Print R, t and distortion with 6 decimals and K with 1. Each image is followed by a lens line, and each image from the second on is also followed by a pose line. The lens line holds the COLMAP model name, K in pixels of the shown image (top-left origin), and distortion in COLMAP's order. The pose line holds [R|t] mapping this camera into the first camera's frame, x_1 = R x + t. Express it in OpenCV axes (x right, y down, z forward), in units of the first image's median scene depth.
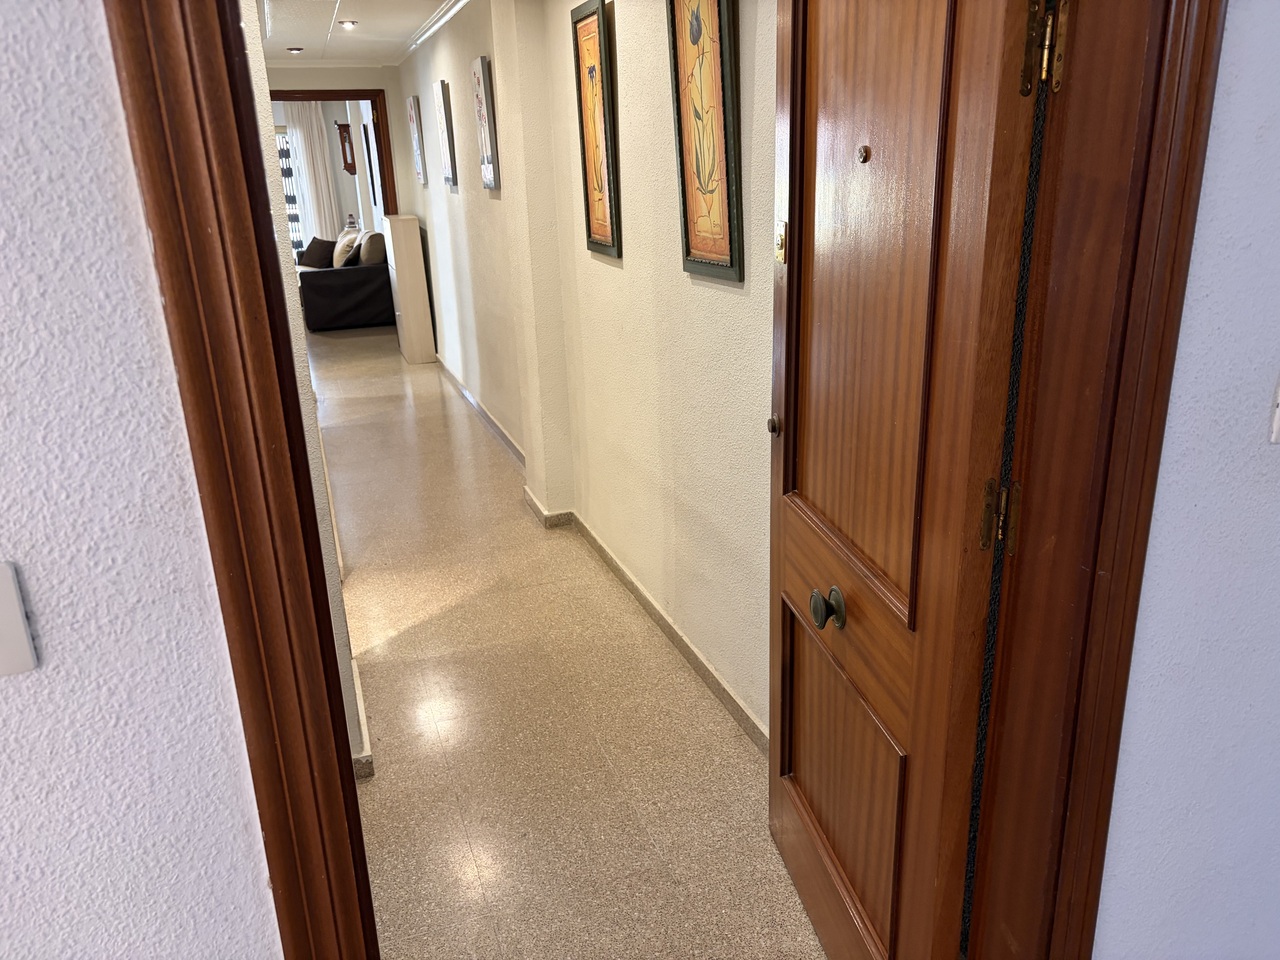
lens RADIAL K [[965.5, 0, 649.0], [0, 965.5, 481.6], [0, 0, 1]] dist [0.038166, -0.041219]
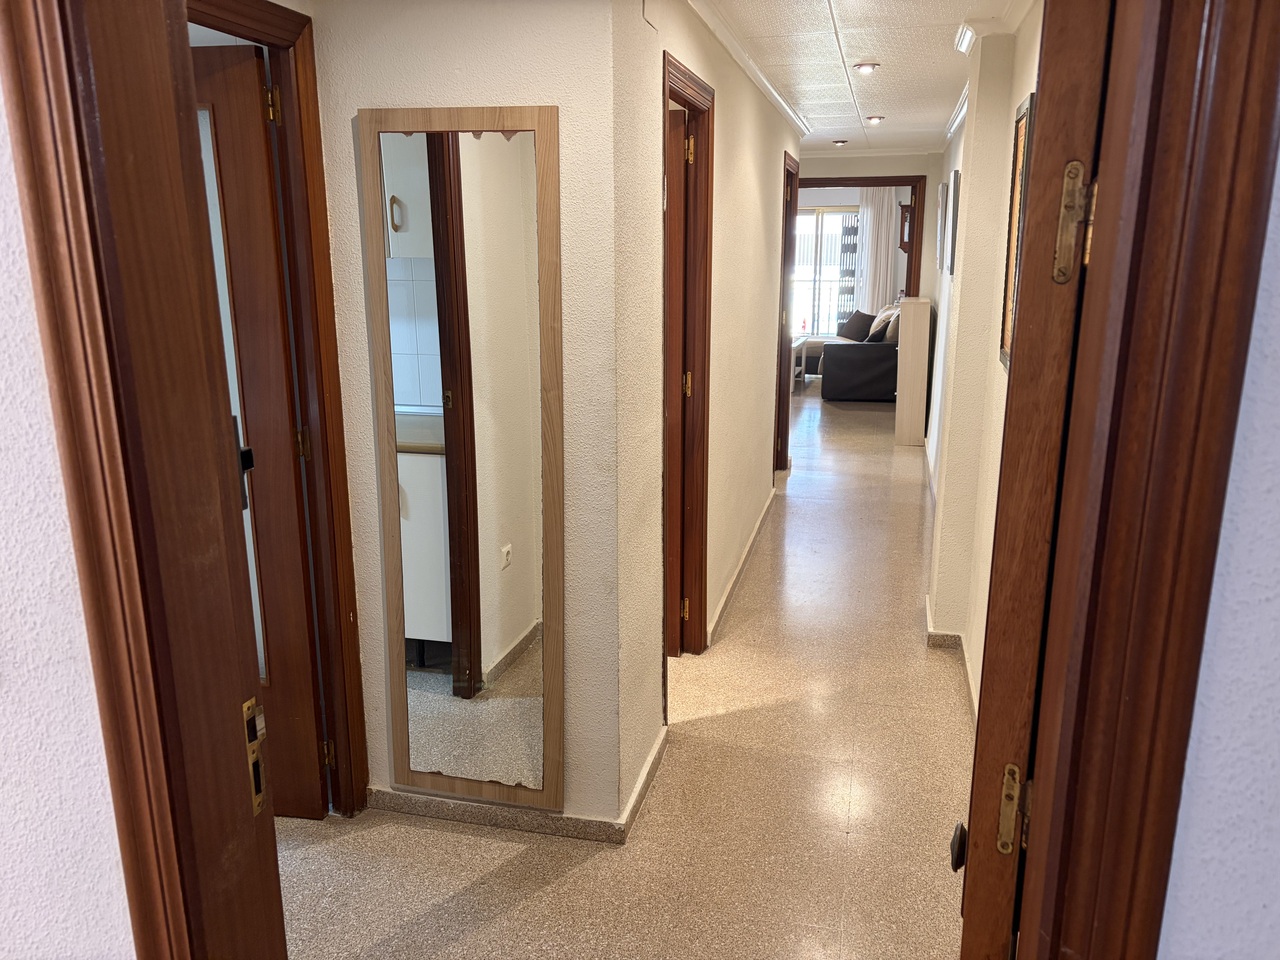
lens RADIAL K [[965.5, 0, 649.0], [0, 965.5, 481.6], [0, 0, 1]] dist [0.038166, -0.041219]
pose [[0.834805, 0.162418, -0.526042, 0.764829], [-0.197737, 0.980191, -0.011161, -0.246023], [0.513809, 0.113336, 0.850385, 0.301851]]
